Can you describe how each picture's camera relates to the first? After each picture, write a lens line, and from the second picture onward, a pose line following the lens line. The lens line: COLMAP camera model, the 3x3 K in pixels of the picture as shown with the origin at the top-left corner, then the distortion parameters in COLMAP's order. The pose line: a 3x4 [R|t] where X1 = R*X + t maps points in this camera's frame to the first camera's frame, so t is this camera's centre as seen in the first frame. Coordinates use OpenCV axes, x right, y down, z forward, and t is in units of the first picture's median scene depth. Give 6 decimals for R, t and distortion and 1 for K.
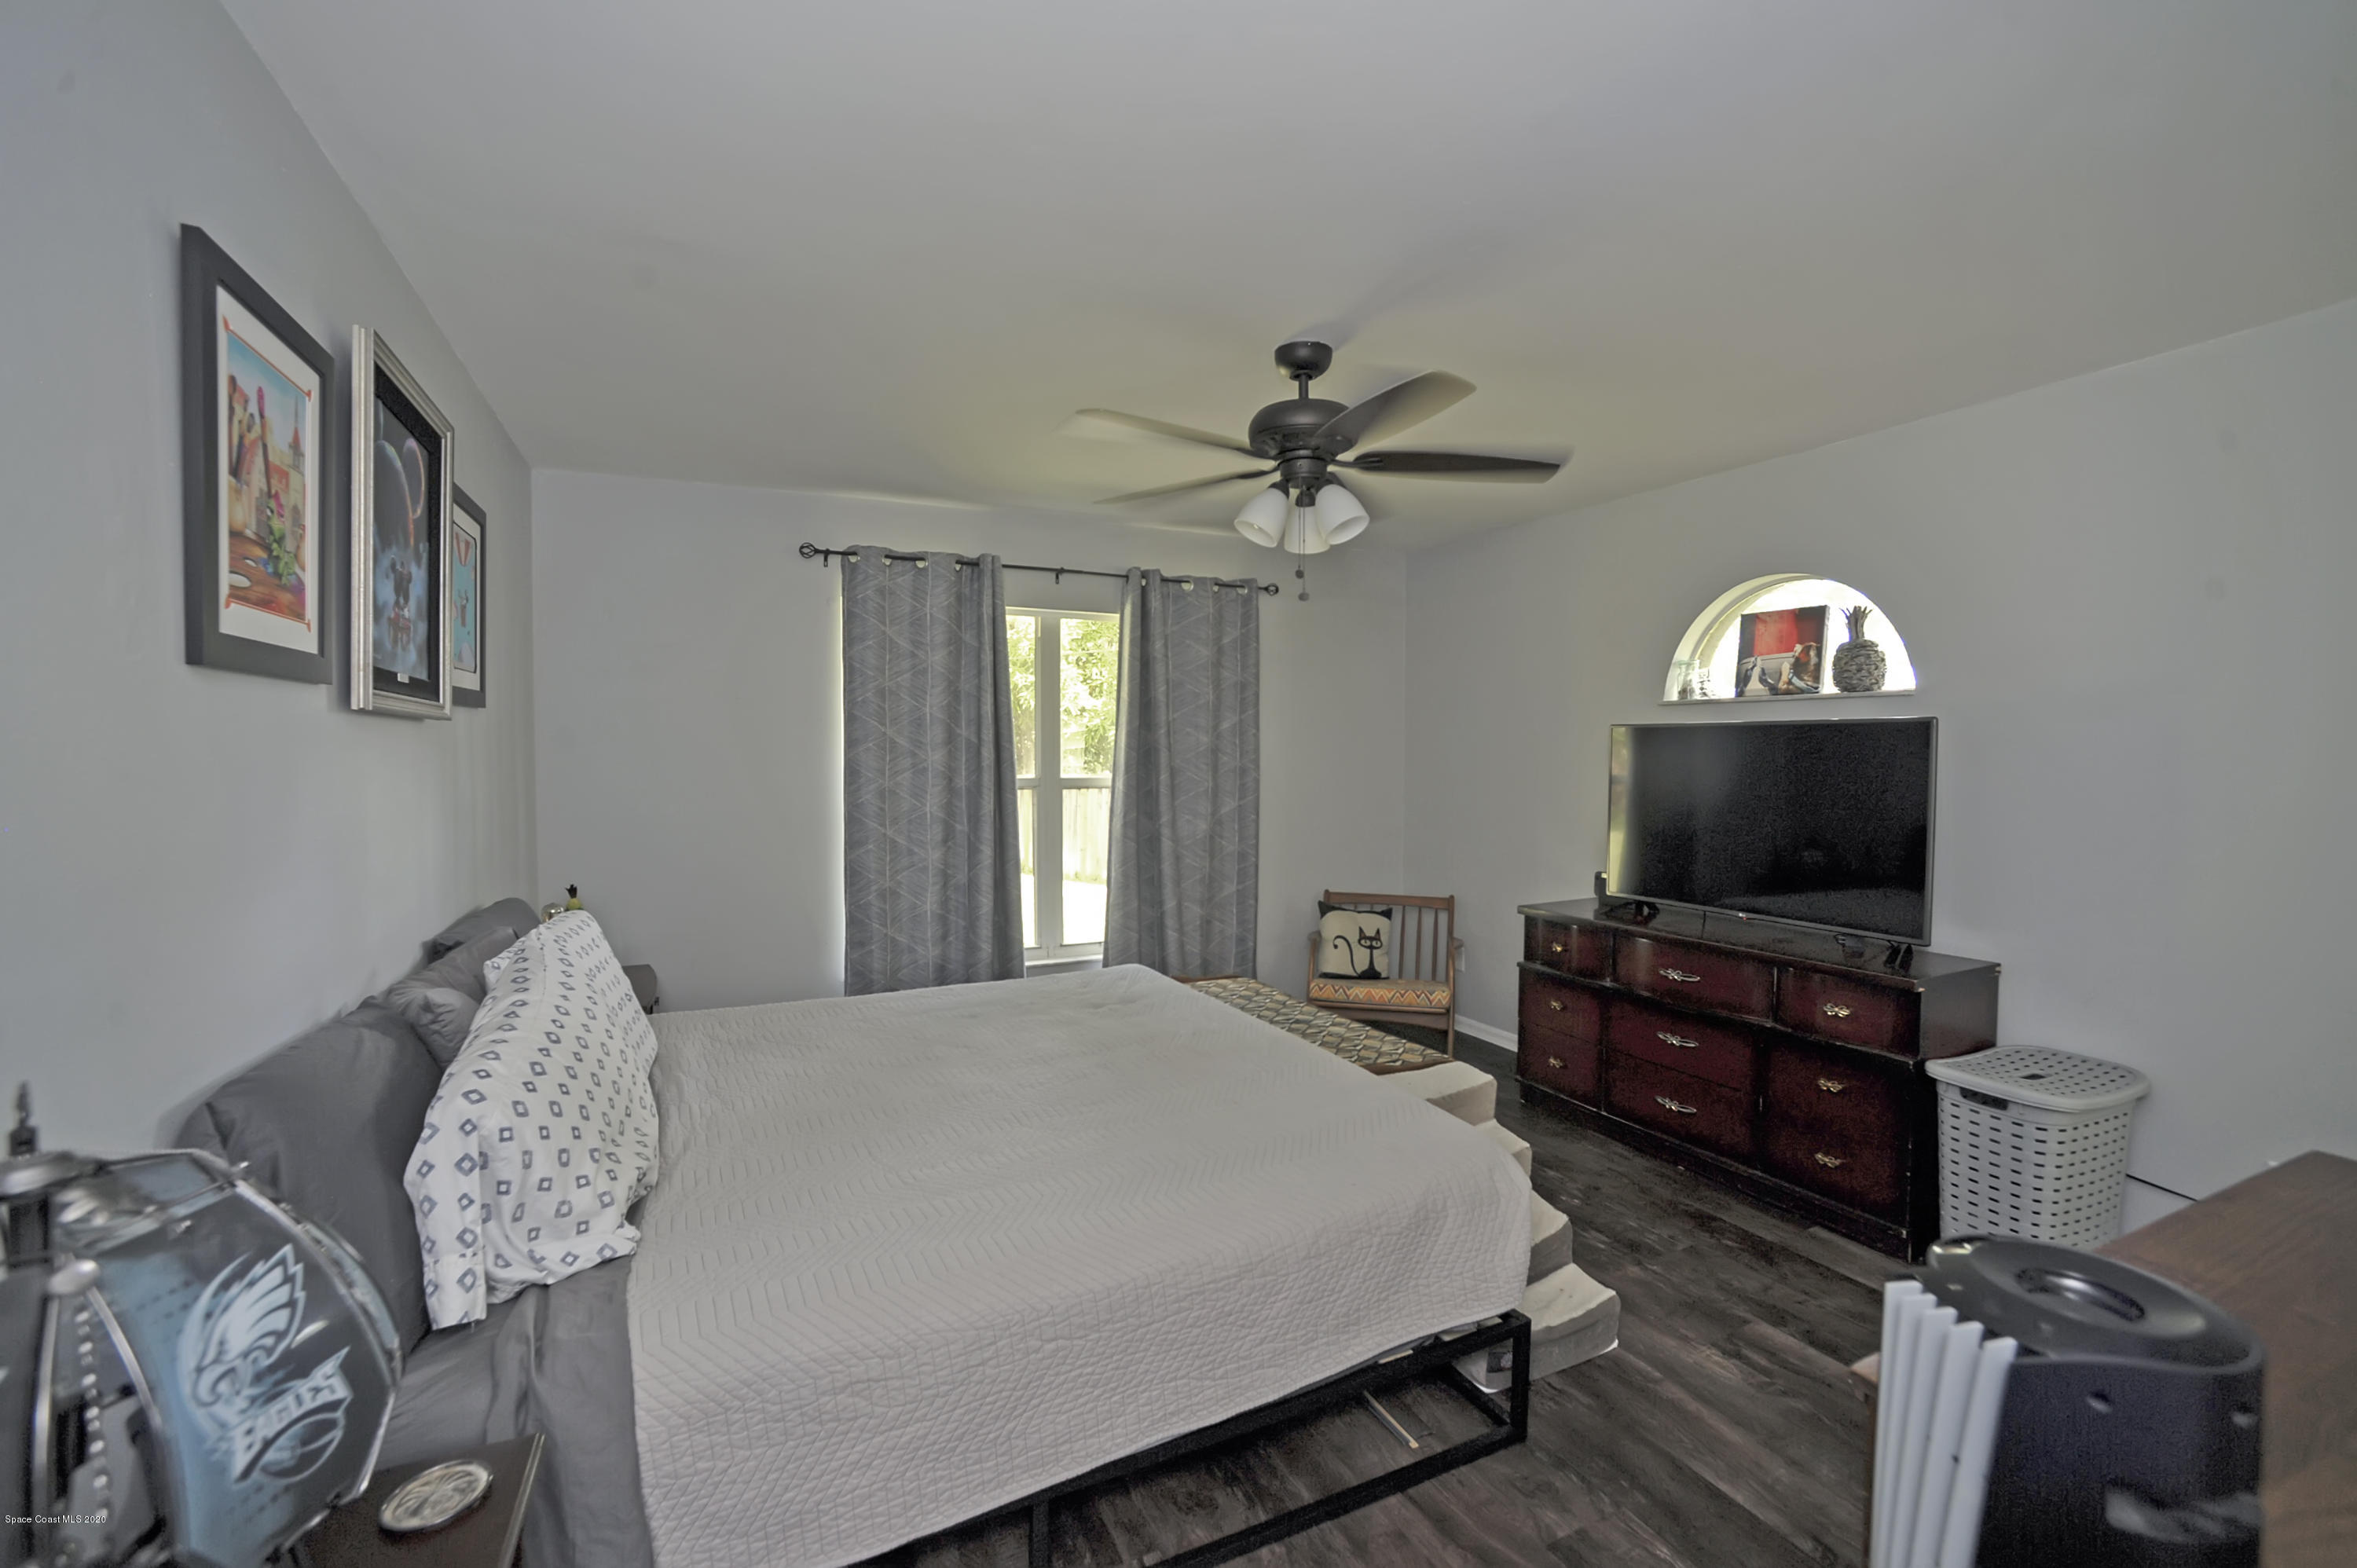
lens RADIAL K [[965.5, 0, 1167.6], [0, 965.5, 793.9], [0, 0, 1]] dist [-0.064301, 0.033698]
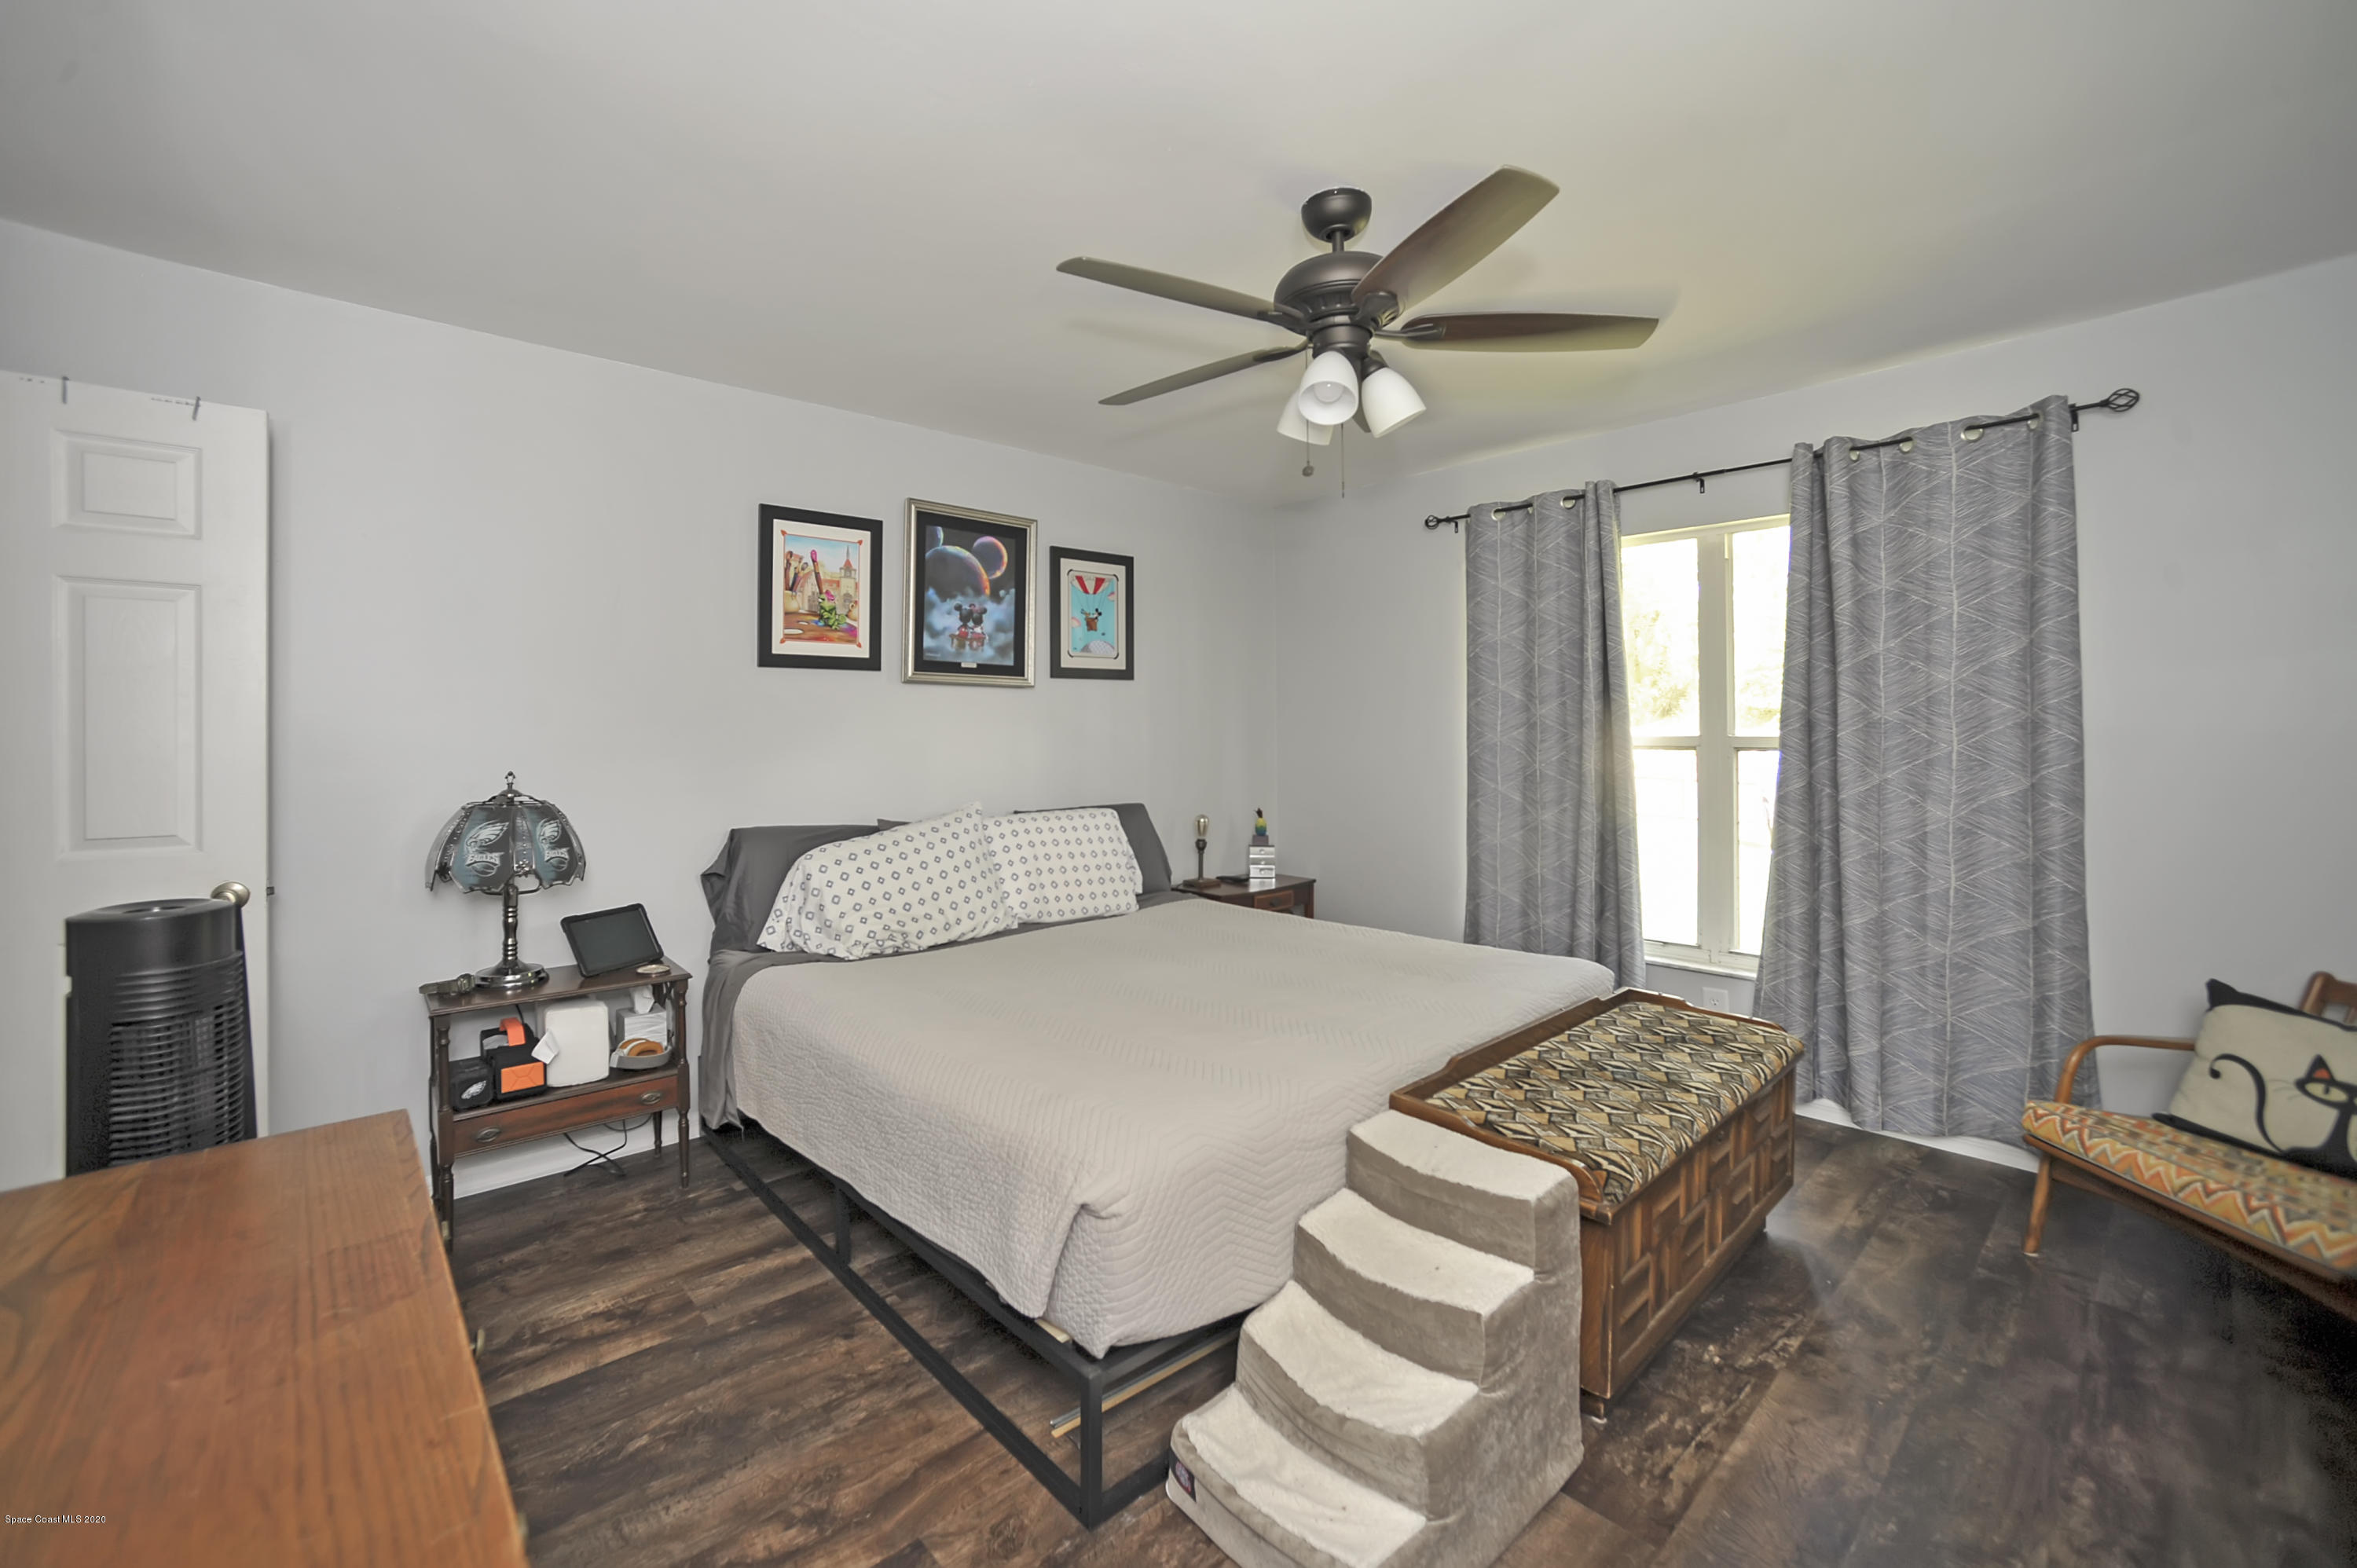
lens RADIAL K [[956.5, 0, 1175.8], [0, 956.5, 746.4], [0, 0, 1]] dist [-0.074229, 0.032291]
pose [[0.299264, 0.011224, -0.954104, 0.554873], [-0.040332, 0.999186, -0.000896, 0.012546], [0.953318, 0.038749, 0.299473, 0.398037]]
